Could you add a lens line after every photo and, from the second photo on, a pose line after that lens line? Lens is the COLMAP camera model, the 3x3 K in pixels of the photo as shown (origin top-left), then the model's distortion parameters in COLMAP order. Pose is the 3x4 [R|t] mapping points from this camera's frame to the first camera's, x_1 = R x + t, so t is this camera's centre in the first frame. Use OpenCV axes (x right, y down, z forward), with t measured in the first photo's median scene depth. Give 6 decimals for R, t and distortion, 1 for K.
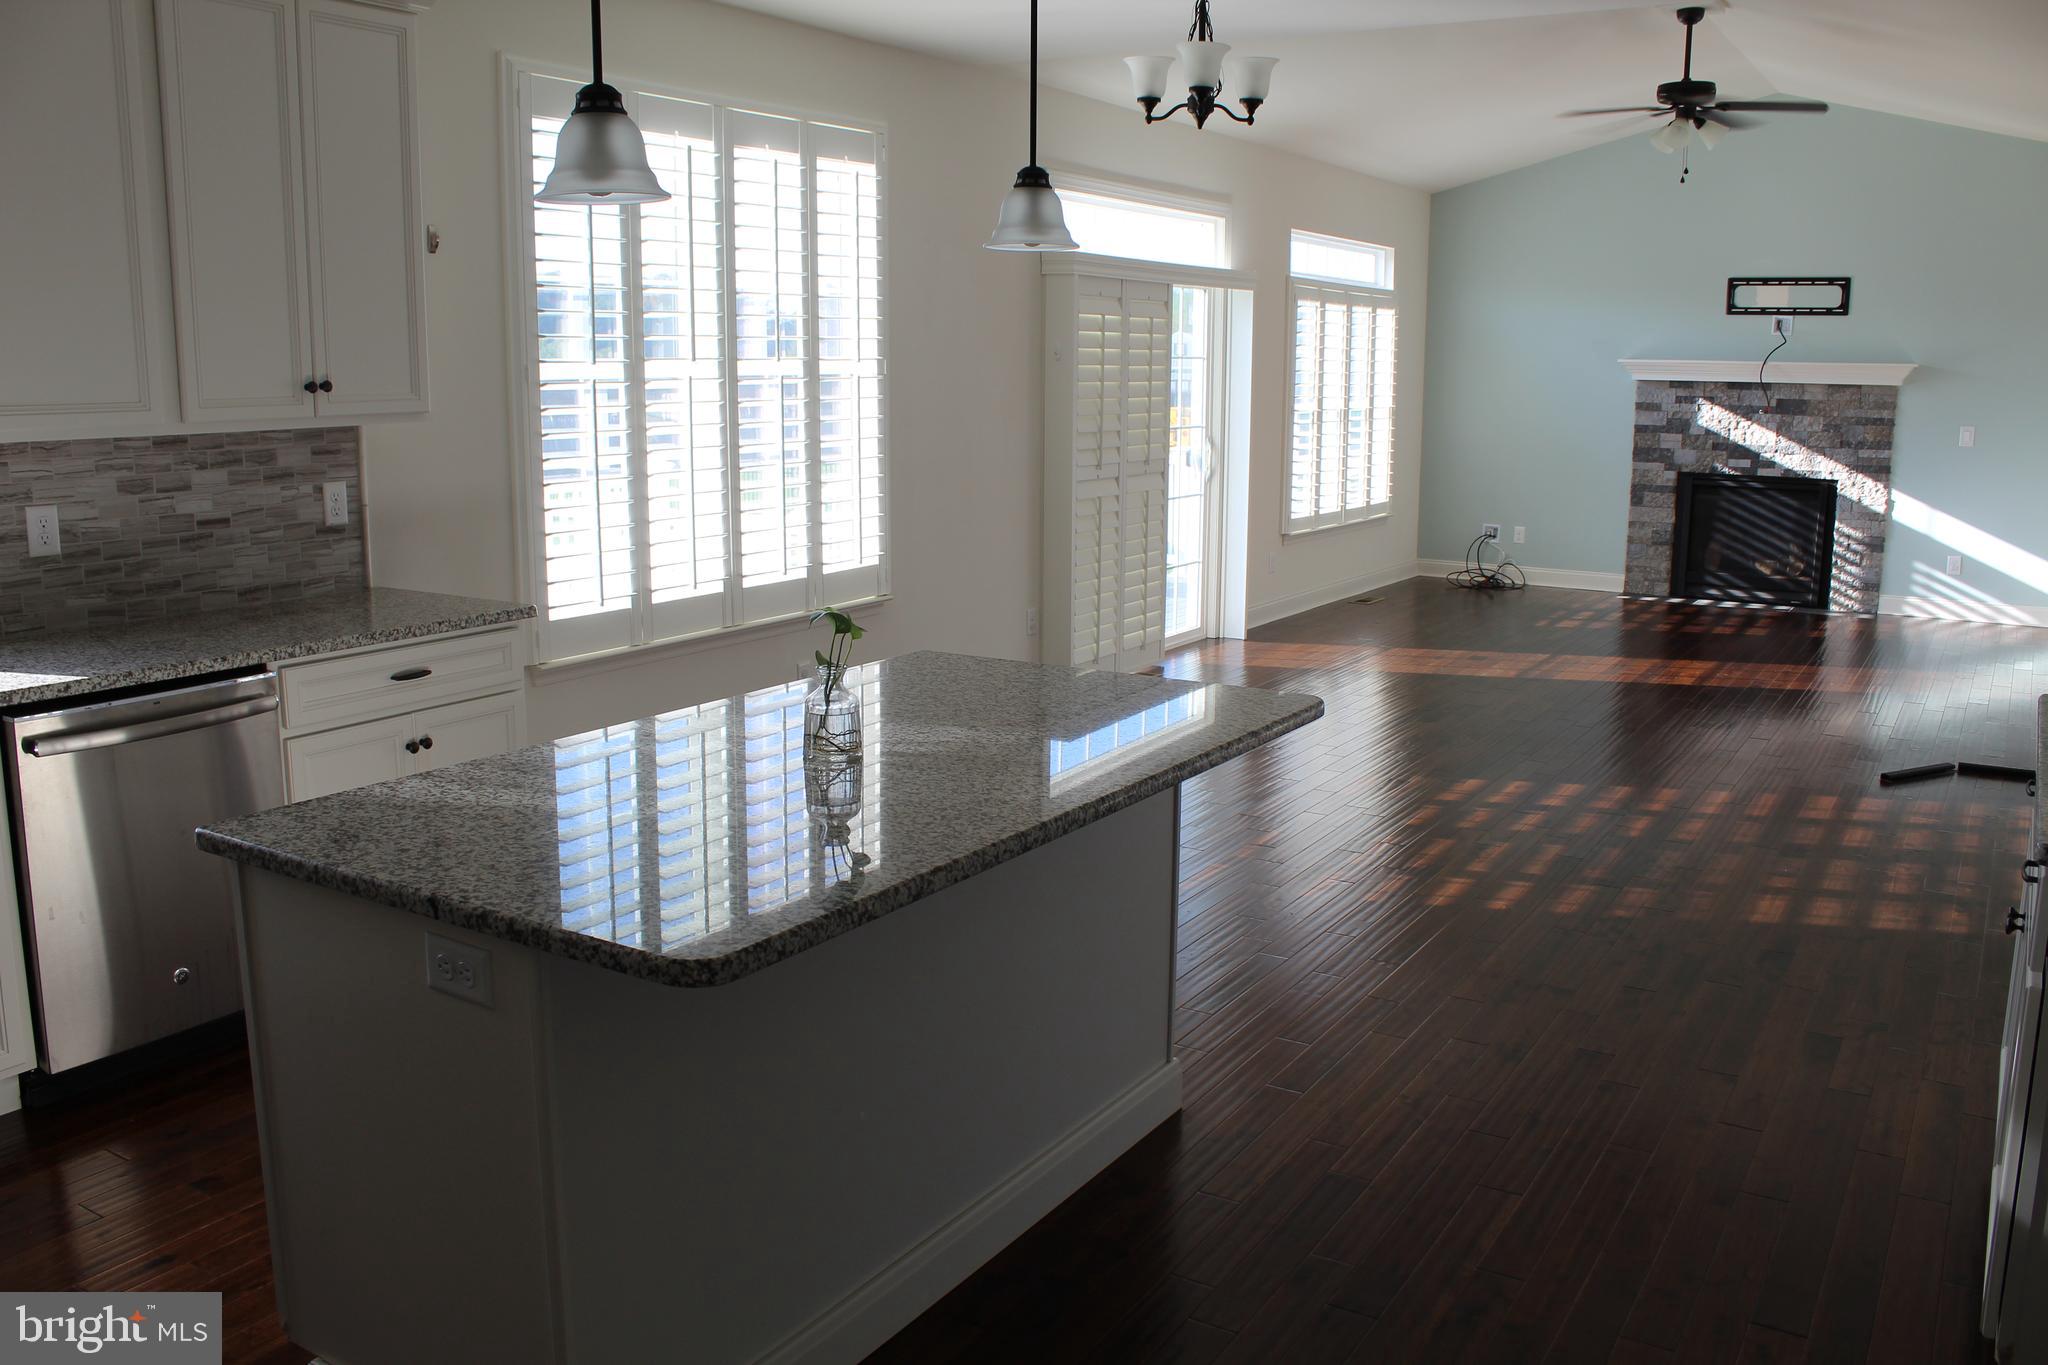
lens RADIAL K [[1690.3, 0, 1024.0], [0, 1690.3, 682.5], [0, 0, 1]] dist [-0.180667, 0.164111]
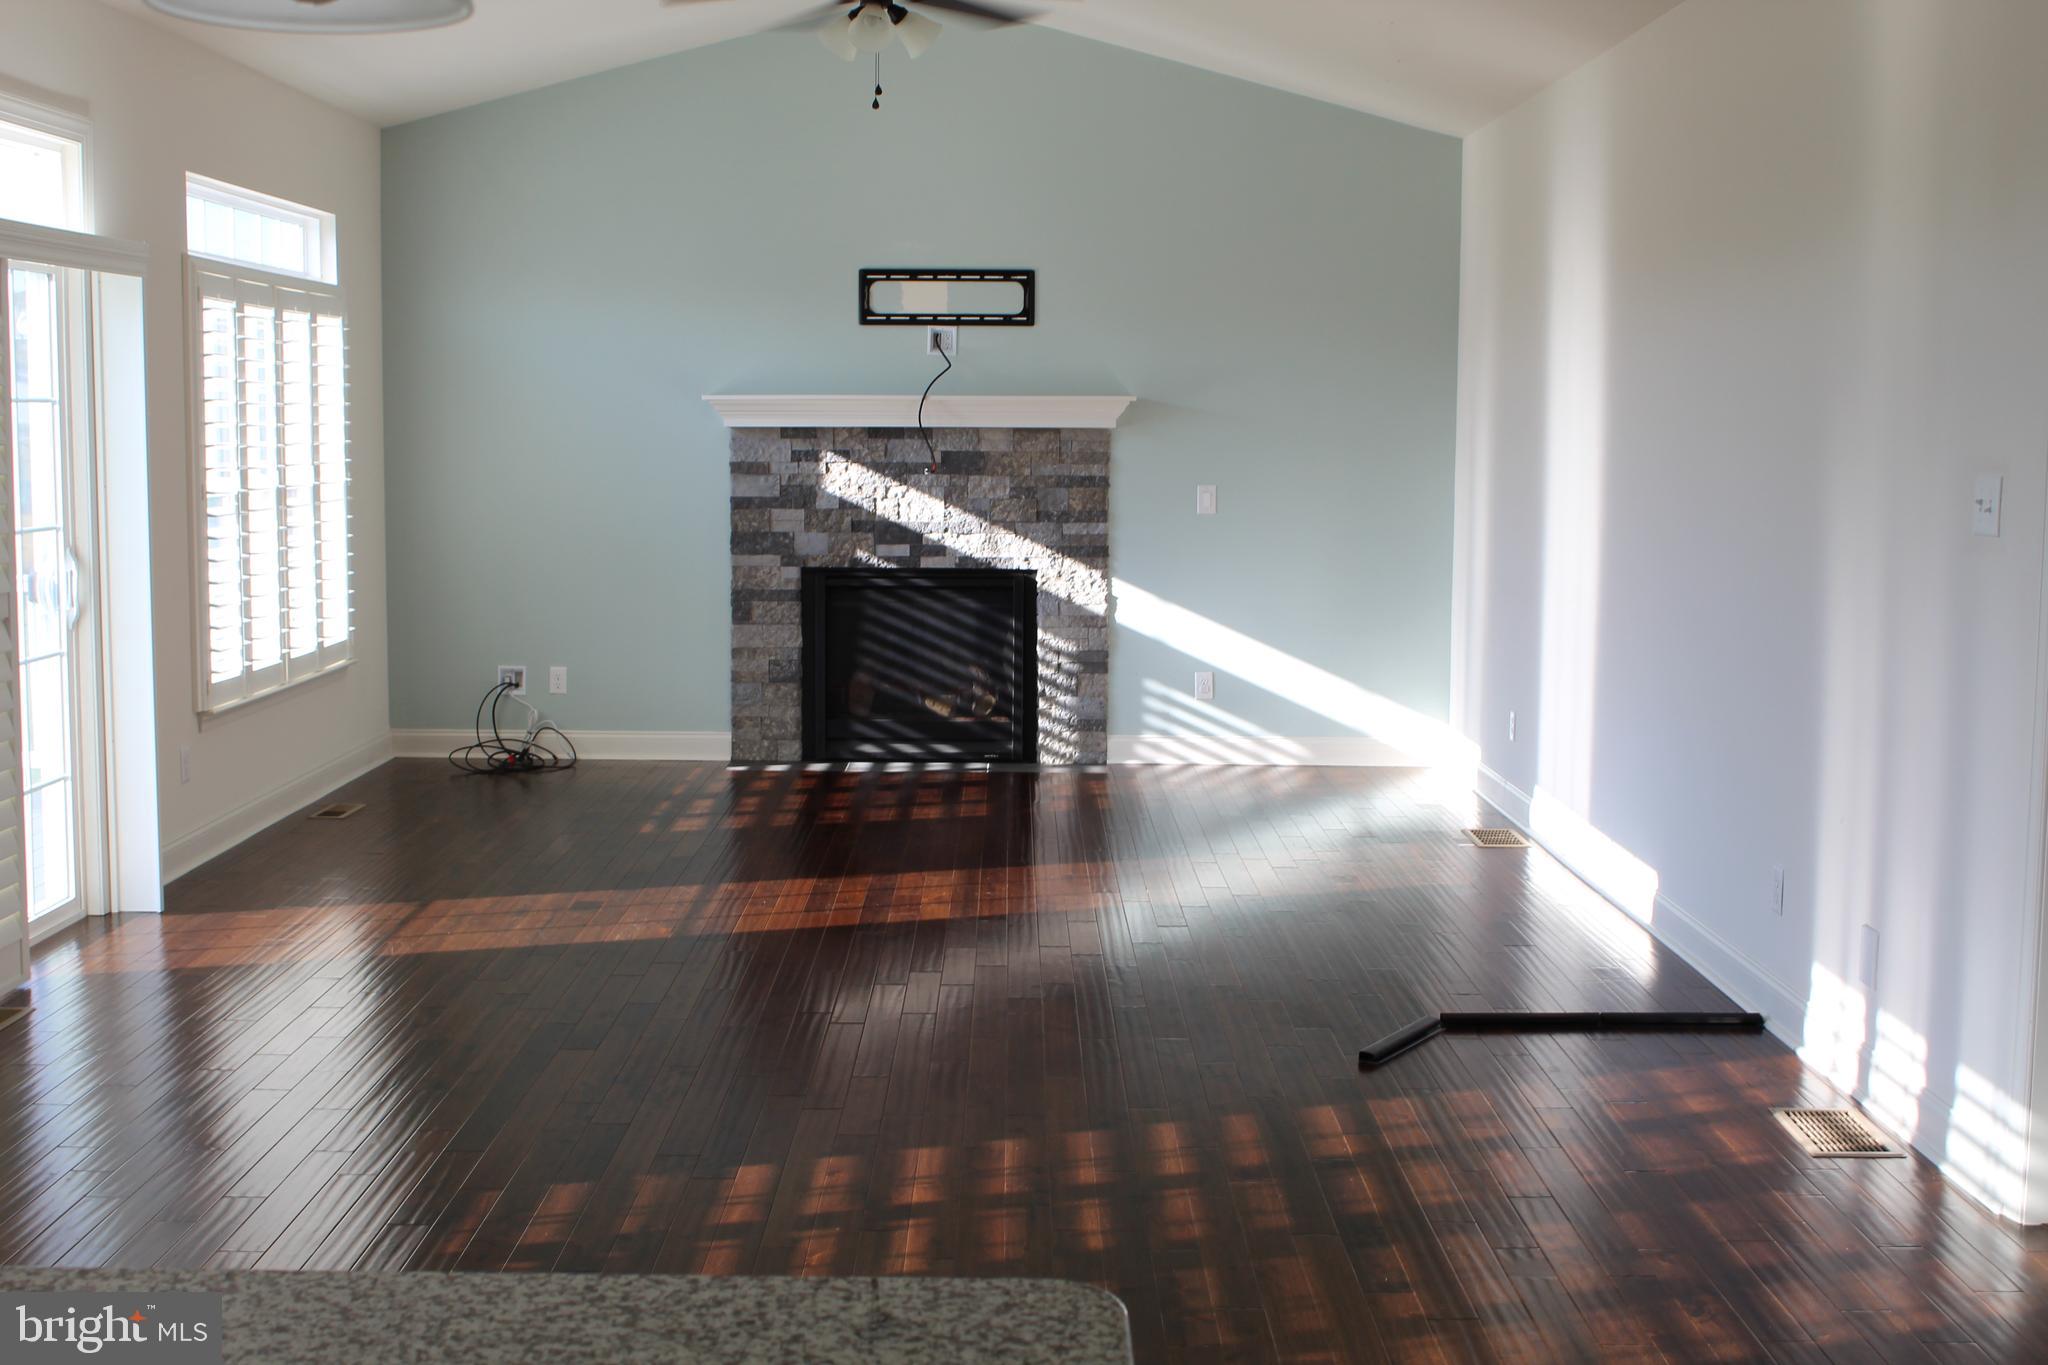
lens RADIAL K [[2377.2, 0, 1024.0], [0, 2377.2, 682.5], [0, 0, 1]] dist [-0.092906, 0.023854]
pose [[0.839248, -0.058789, 0.540561, -0.036733], [0.099175, 0.994012, -0.045871, -0.032995], [-0.534627, 0.092107, 0.840054, 0.181635]]
